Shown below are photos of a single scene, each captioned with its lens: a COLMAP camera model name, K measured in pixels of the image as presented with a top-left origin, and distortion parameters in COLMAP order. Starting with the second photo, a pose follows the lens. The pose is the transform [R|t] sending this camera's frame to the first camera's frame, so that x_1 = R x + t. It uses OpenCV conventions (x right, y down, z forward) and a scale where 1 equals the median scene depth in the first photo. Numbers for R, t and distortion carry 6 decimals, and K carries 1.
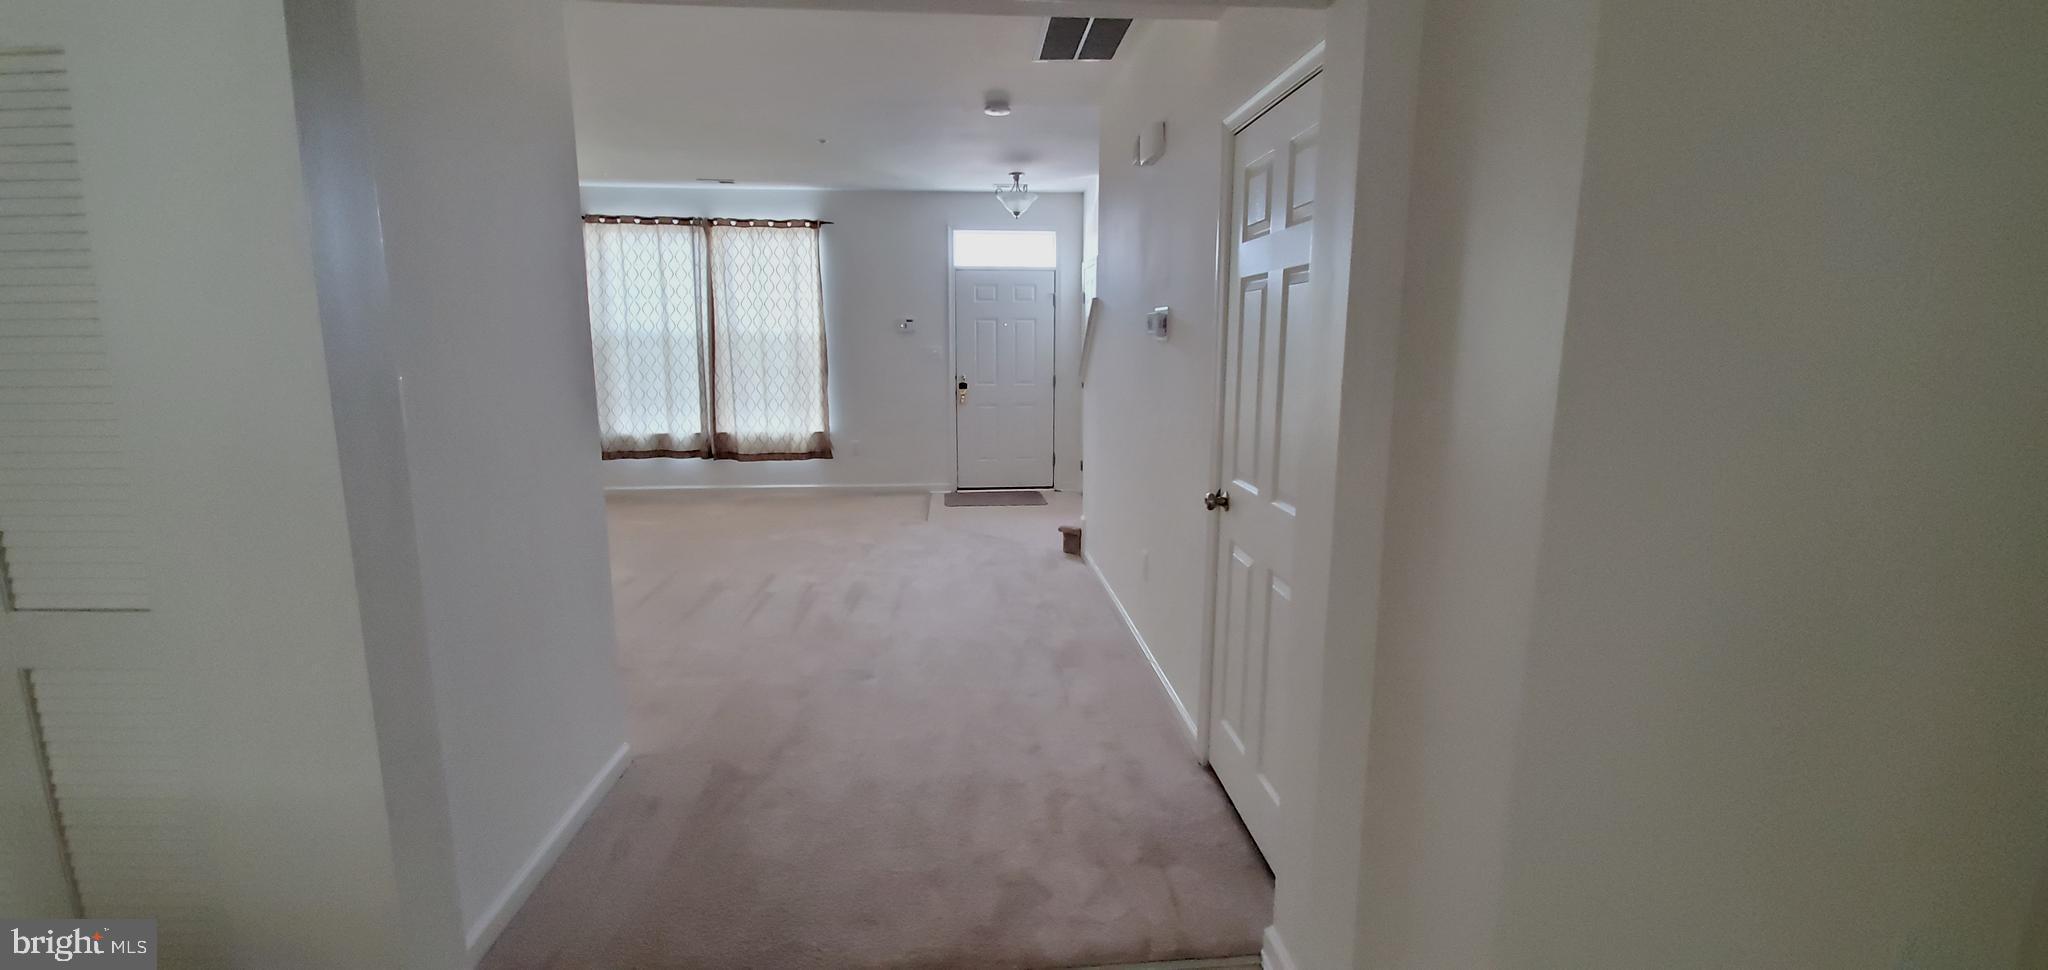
lens RADIAL K [[794.1, 0, 1018.2], [0, 794.1, 466.4], [0, 0, 1]] dist [-0.019990, 0.000174]
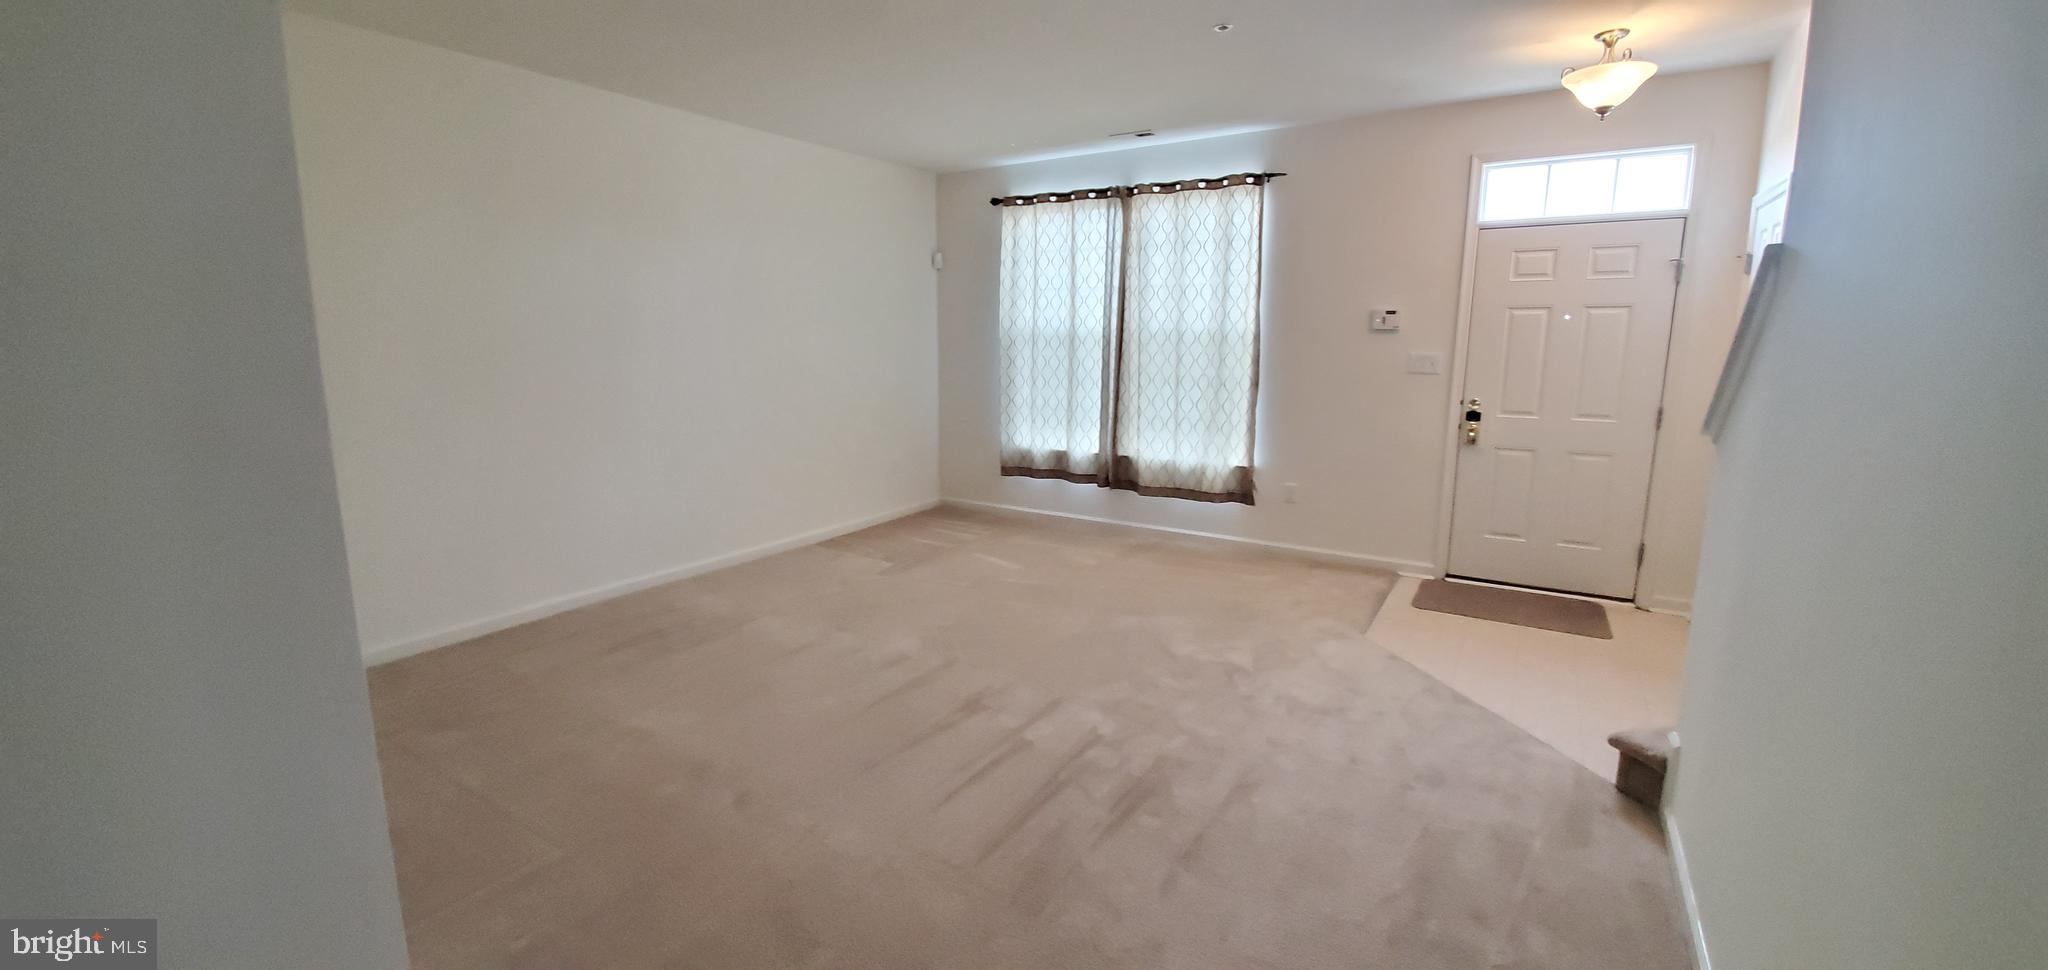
lens RADIAL K [[794.1, 0, 1018.2], [0, 794.1, 466.4], [0, 0, 1]] dist [-0.019990, 0.000174]
pose [[0.788137, 0.099767, -0.607360, 0.030435], [-0.095812, 0.994633, 0.039051, -0.054000], [0.607996, 0.027415, 0.793467, 0.305020]]
